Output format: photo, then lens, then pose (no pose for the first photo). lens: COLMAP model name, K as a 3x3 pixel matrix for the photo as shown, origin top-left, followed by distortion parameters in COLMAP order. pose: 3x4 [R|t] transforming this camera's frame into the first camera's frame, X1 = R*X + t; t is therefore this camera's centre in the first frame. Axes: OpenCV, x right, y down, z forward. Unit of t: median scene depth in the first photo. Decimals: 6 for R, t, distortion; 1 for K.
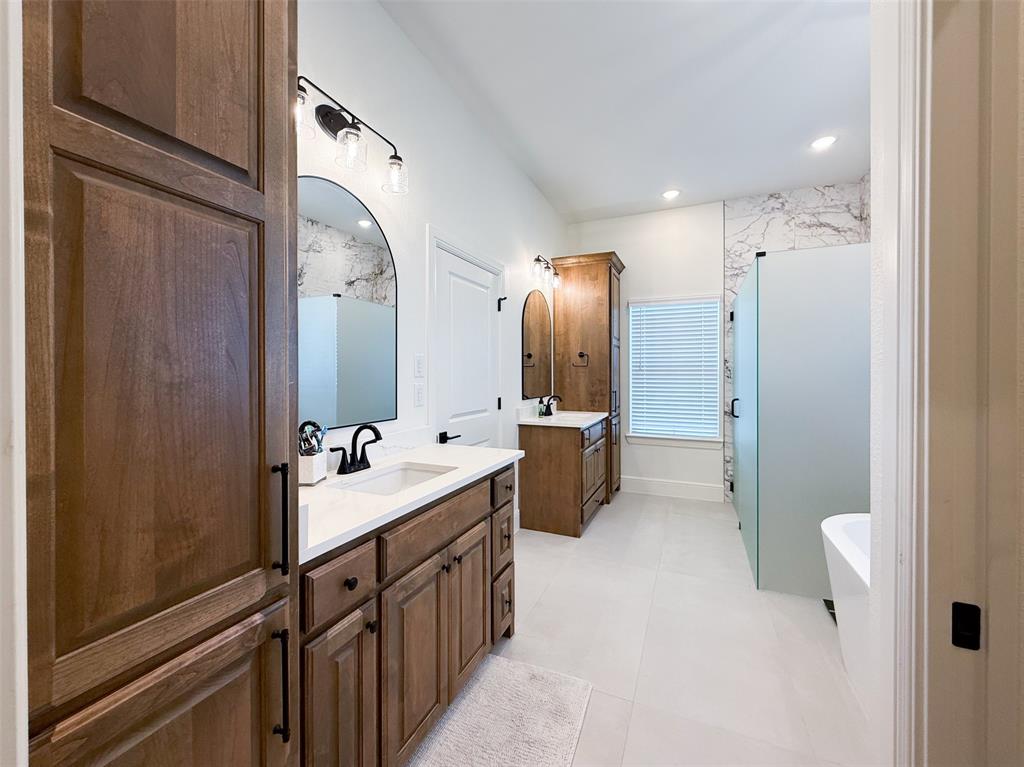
lens RADIAL K [[416.7, 0, 518.6], [0, 416.7, 380.0], [0, 0, 1]] dist [0.003380, 0.000588]
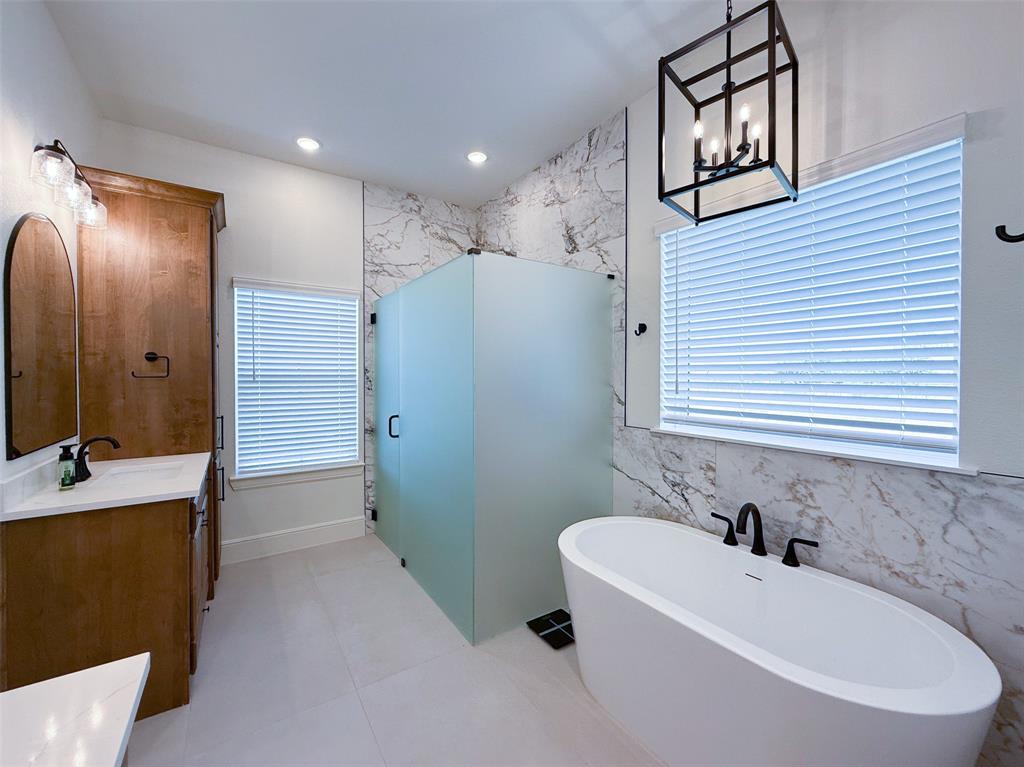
lens RADIAL K [[416.7, 0, 505.9], [0, 416.7, 380.3], [0, 0, 1]] dist [0.003380, 0.000588]
pose [[0.554412, -0.011624, 0.832161, -0.056141], [0.009337, 0.999926, 0.007747, -0.028747], [-0.832190, 0.003474, 0.554479, 0.287564]]
